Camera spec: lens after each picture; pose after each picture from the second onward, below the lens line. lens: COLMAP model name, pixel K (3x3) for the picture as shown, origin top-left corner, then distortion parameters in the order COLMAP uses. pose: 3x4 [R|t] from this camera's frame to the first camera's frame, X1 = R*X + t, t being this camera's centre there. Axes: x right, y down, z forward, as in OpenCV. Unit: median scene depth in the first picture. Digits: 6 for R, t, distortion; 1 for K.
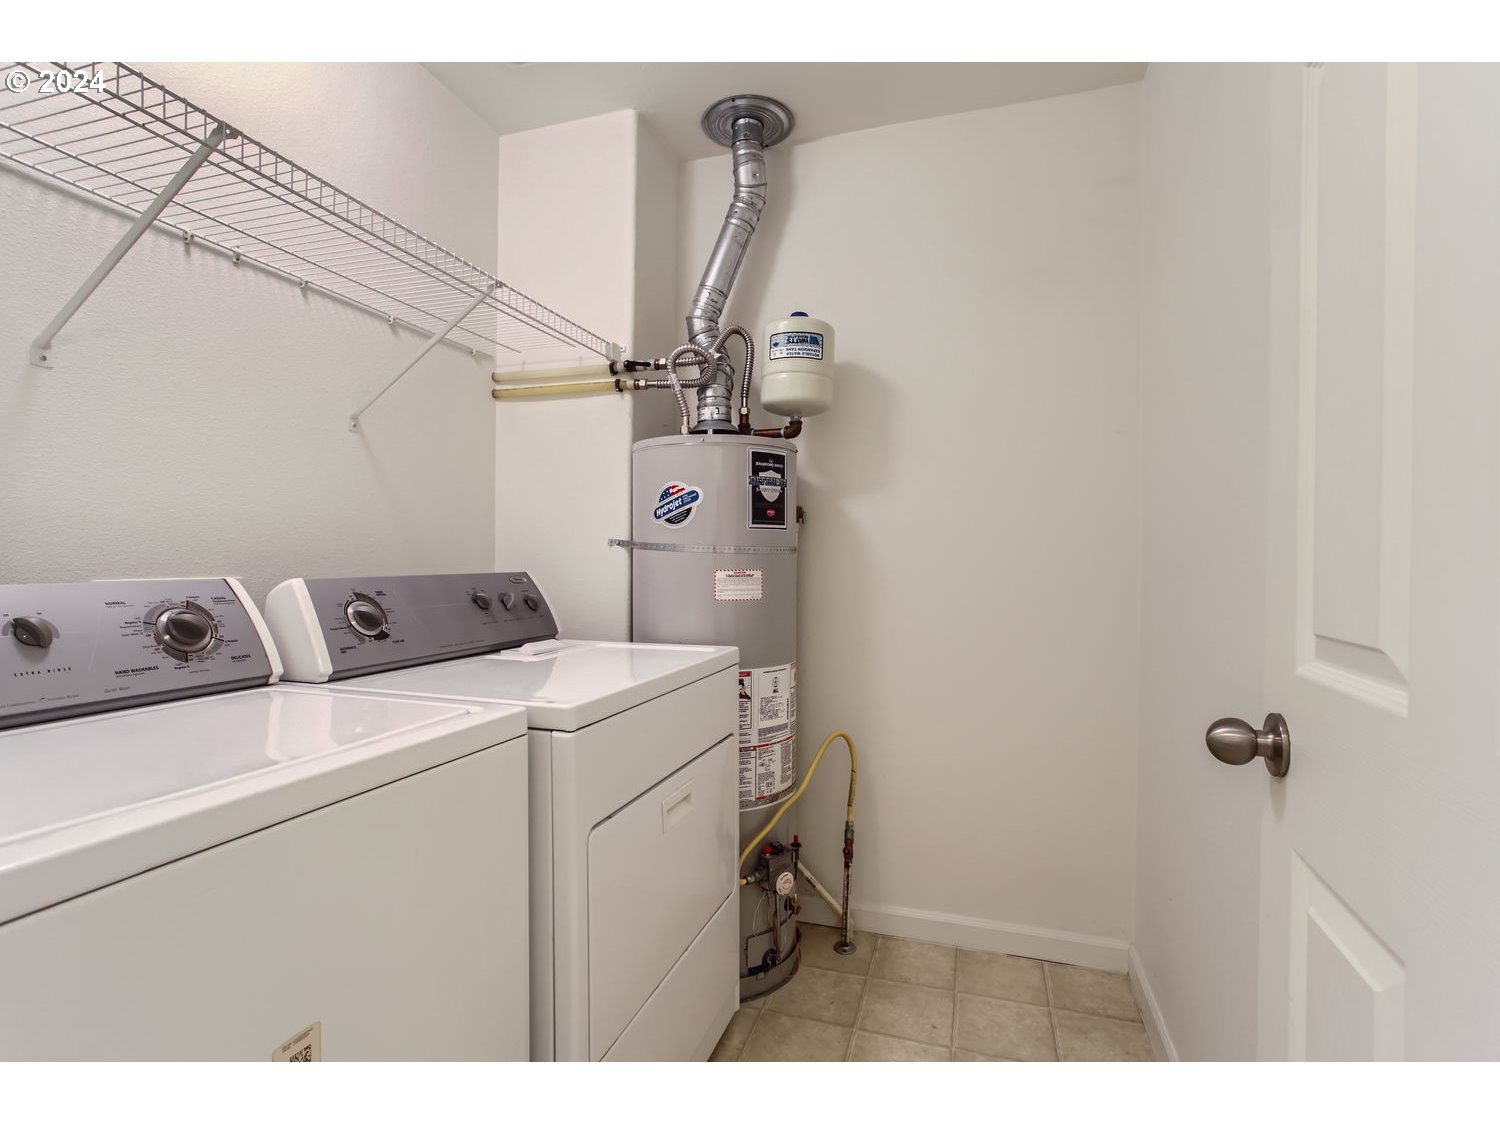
lens RADIAL K [[729.1, 0, 751.2], [0, 729.1, 563.1], [0, 0, 1]] dist [-0.032472, 0.019890]
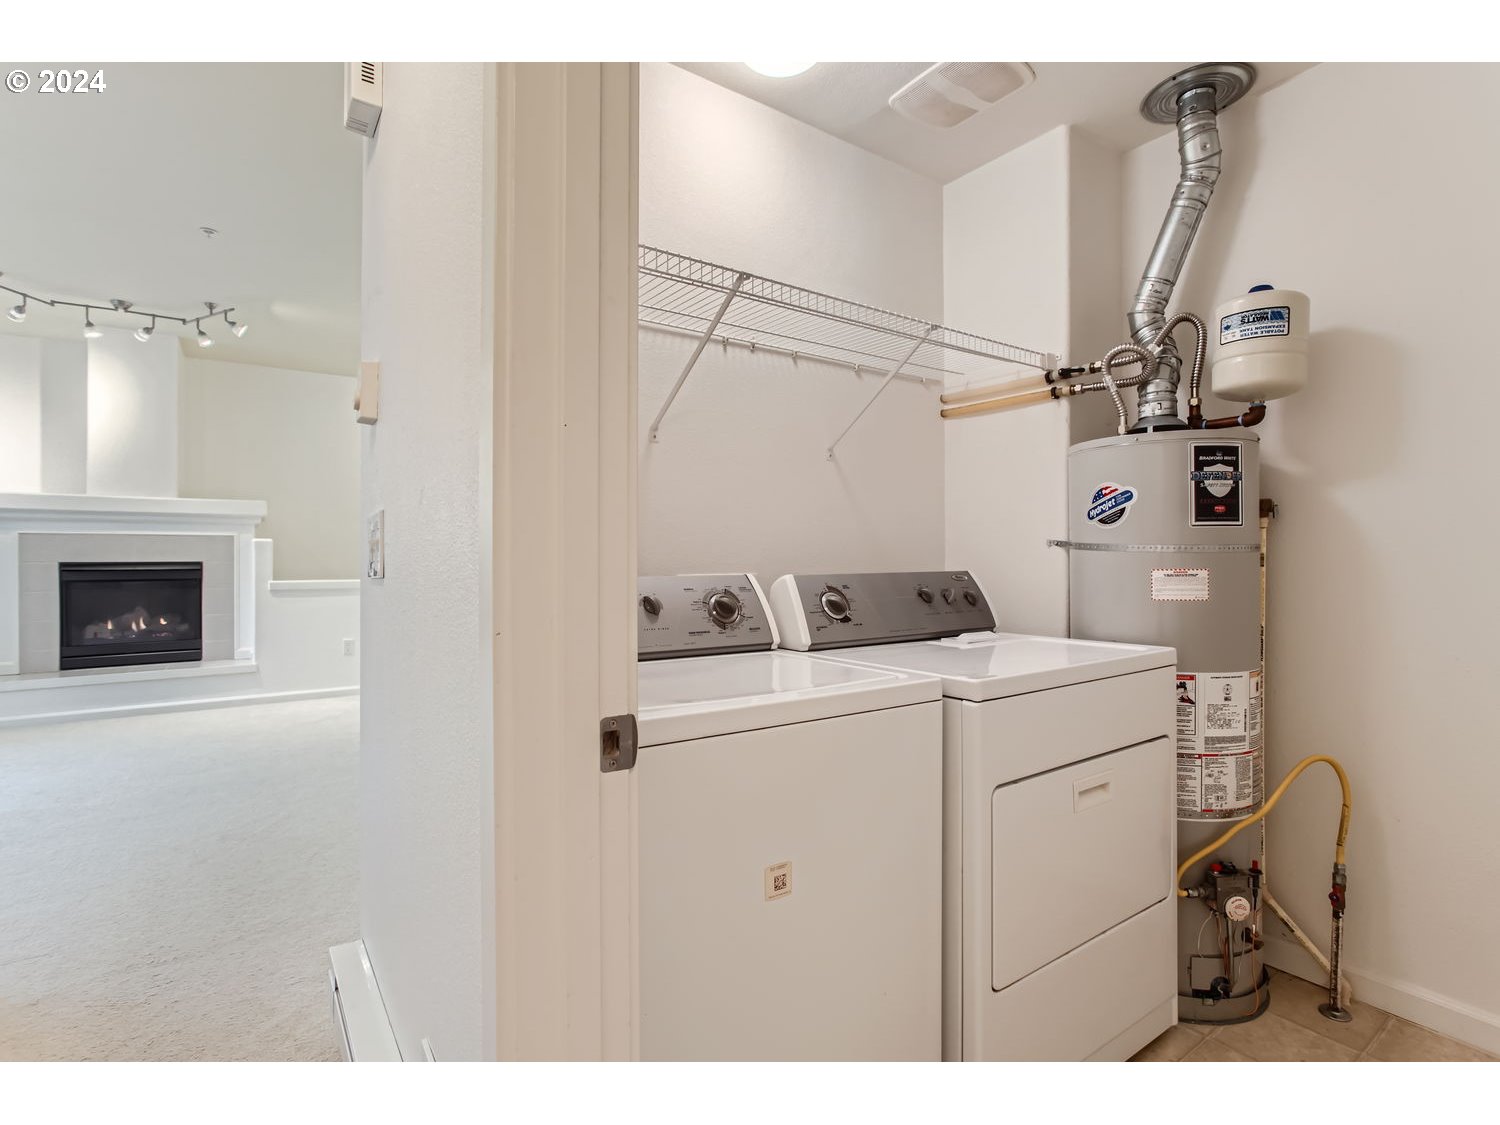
lens RADIAL K [[729.1, 0, 741.2], [0, 729.1, 560.3], [0, 0, 1]] dist [-0.032472, 0.019890]
pose [[0.797624, -0.004771, -0.603137, 0.094539], [0.002546, 0.999986, -0.004543, 0.000004], [0.603150, 0.002088, 0.797625, -0.112658]]
